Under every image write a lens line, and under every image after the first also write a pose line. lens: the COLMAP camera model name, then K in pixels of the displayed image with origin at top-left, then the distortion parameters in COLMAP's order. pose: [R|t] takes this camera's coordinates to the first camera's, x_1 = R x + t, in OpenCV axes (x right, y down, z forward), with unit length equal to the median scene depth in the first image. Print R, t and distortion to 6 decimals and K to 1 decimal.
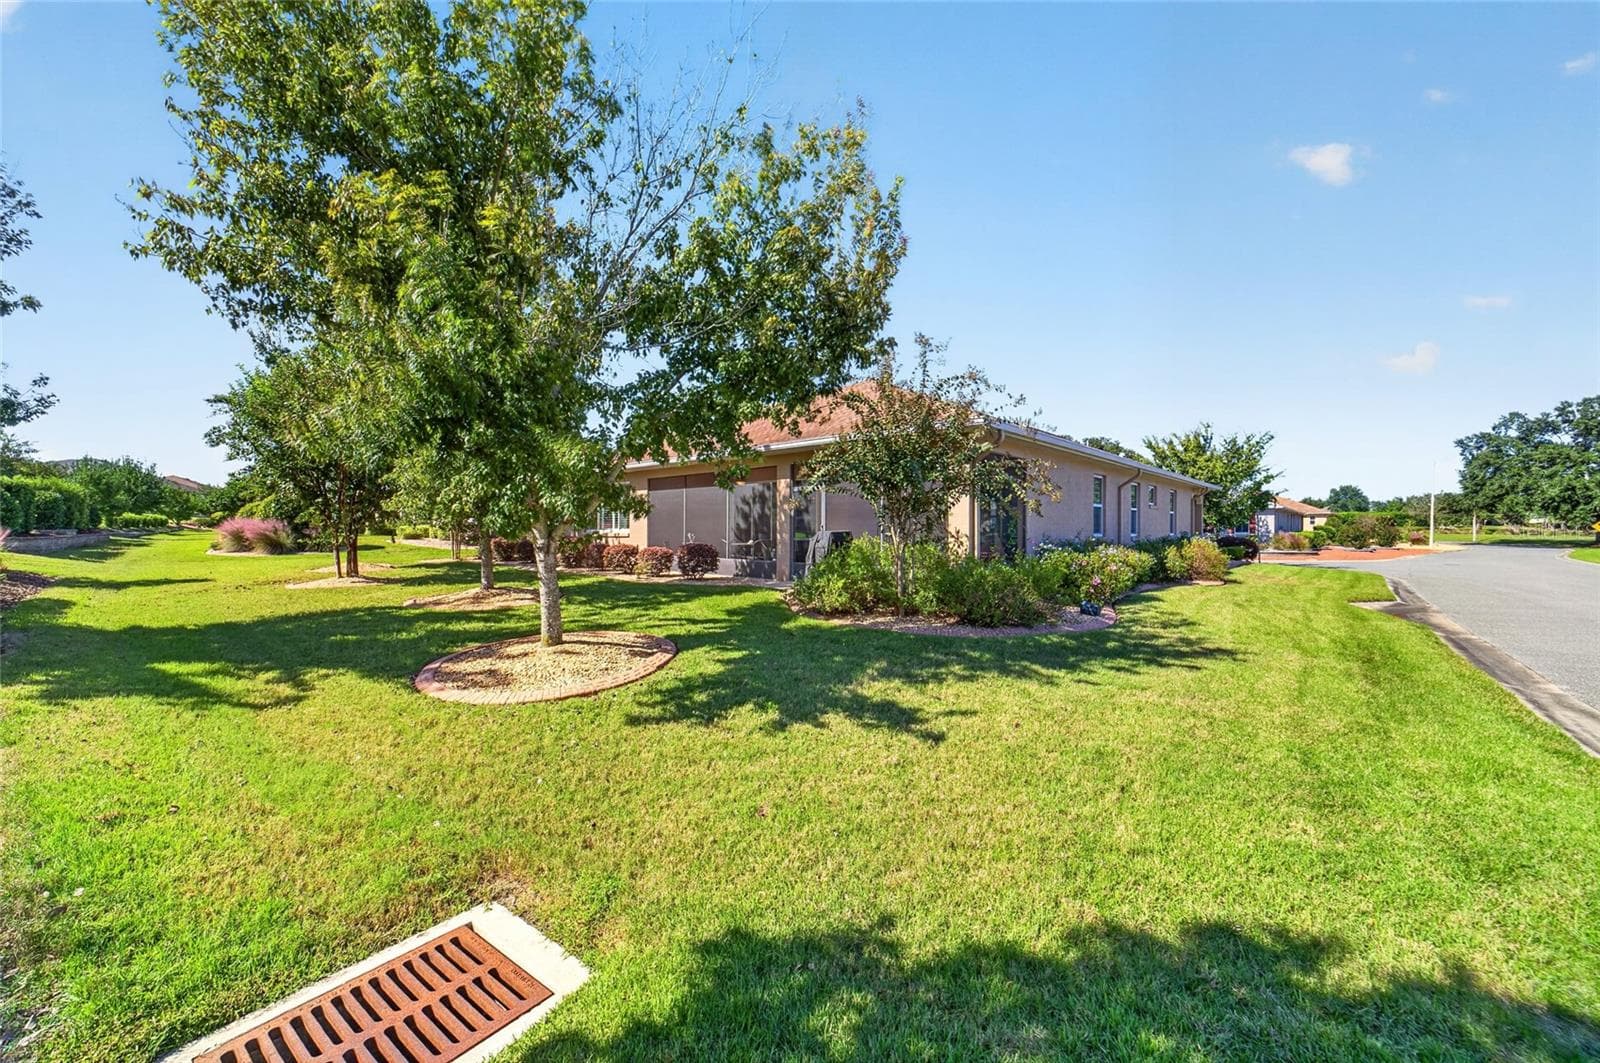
lens RADIAL K [[611.4, 0, 800.5], [0, 611.4, 537.8], [0, 0, 1]] dist [-0.039549, 0.009472]
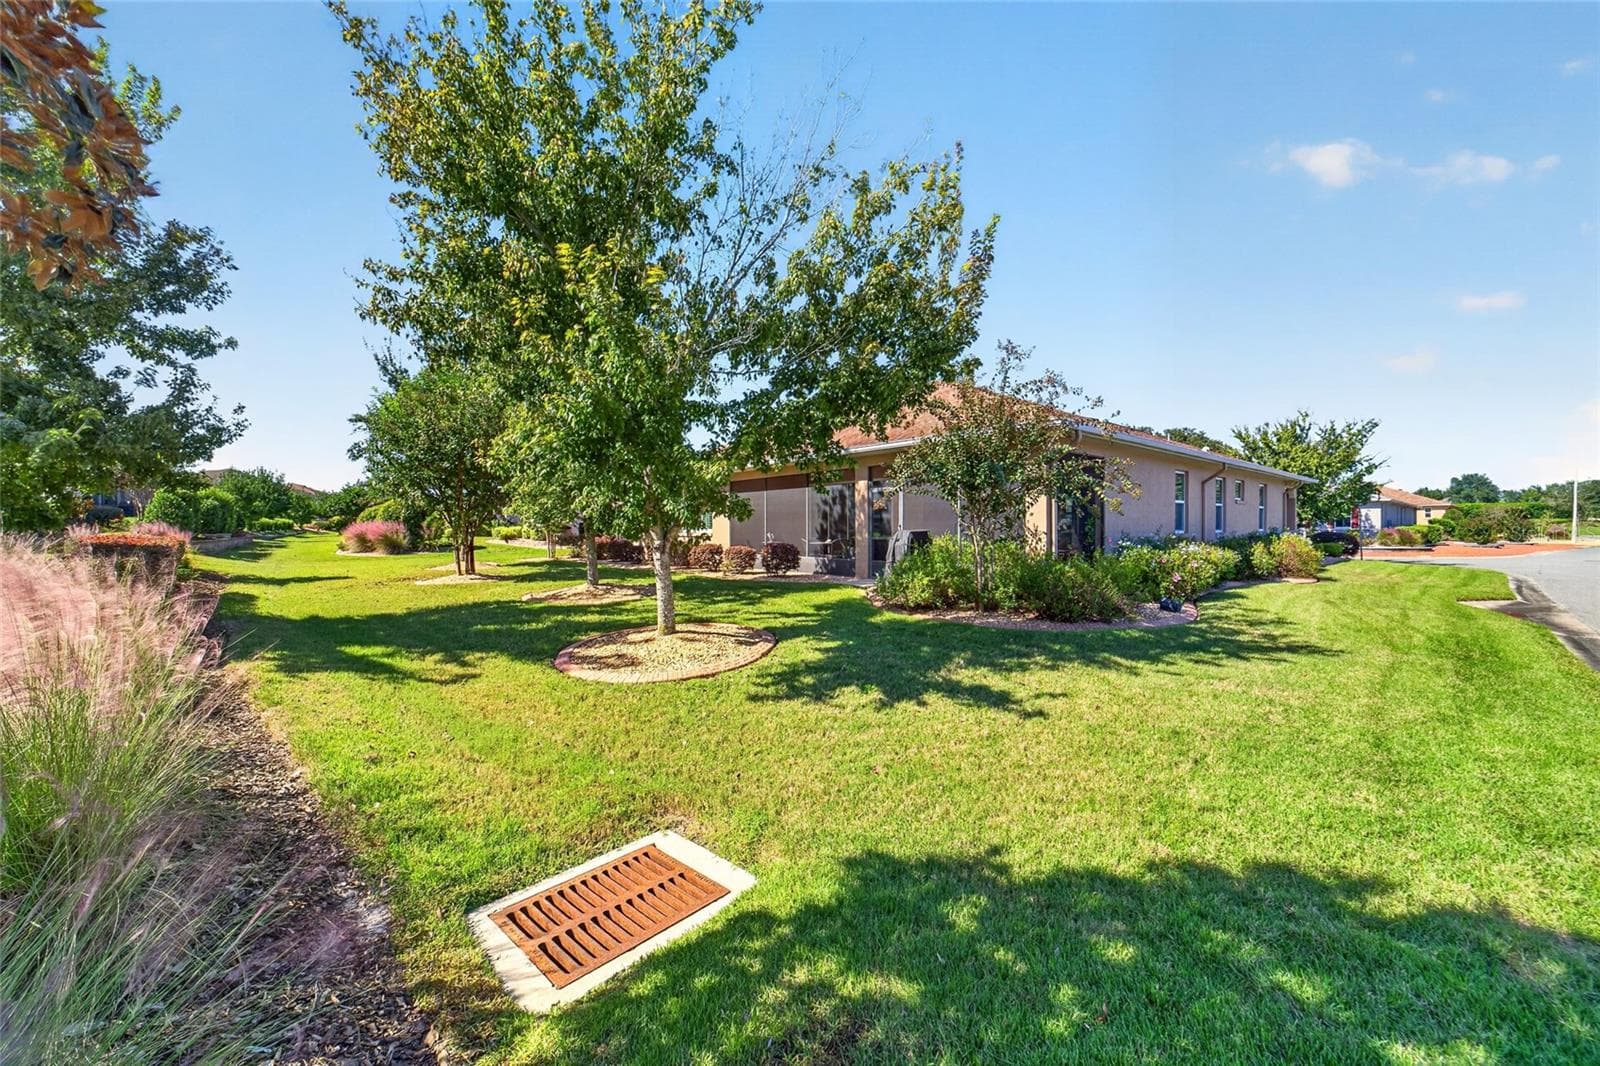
lens RADIAL K [[611.4, 0, 800.5], [0, 611.4, 539.3], [0, 0, 1]] dist [-0.039549, 0.009472]
pose [[0.994083, -0.006245, -0.108443, -0.040882], [0.006880, 0.999961, 0.005480, -0.004443], [0.108404, -0.006194, 0.994088, -0.103904]]
